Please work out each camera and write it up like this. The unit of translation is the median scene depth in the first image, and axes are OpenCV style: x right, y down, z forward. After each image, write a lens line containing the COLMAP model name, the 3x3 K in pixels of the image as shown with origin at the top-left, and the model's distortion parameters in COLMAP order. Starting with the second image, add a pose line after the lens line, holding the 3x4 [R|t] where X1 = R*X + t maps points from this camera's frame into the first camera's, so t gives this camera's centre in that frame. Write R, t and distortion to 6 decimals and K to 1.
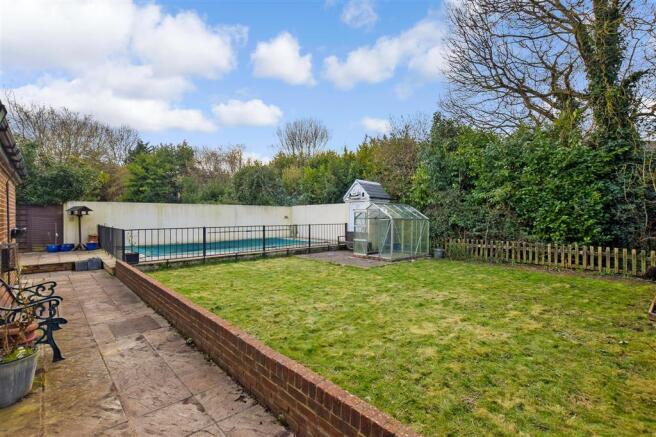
lens RADIAL K [[300.9, 0, 327.5], [0, 300.9, 219.5], [0, 0, 1]] dist [0.002411, 0.000263]
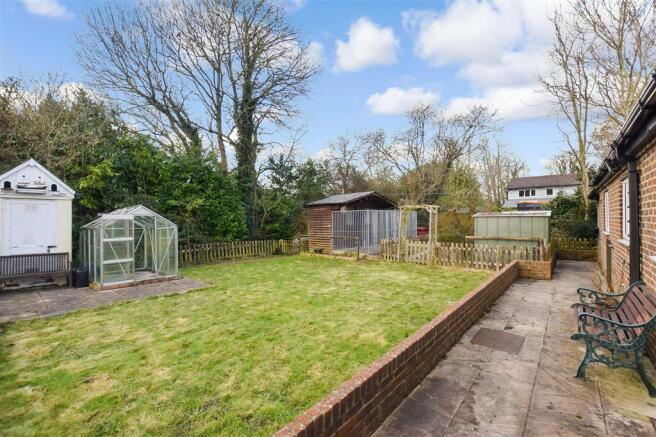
lens RADIAL K [[285.5, 0, 324.5], [0, 285.5, 219.0], [0, 0, 1]] dist [-0.001633, -0.001978]
pose [[-0.105031, 0.008163, 0.994435, -0.631759], [0.018417, 0.999811, -0.006262, -0.011668], [-0.994298, 0.017657, -0.105162, 0.697749]]
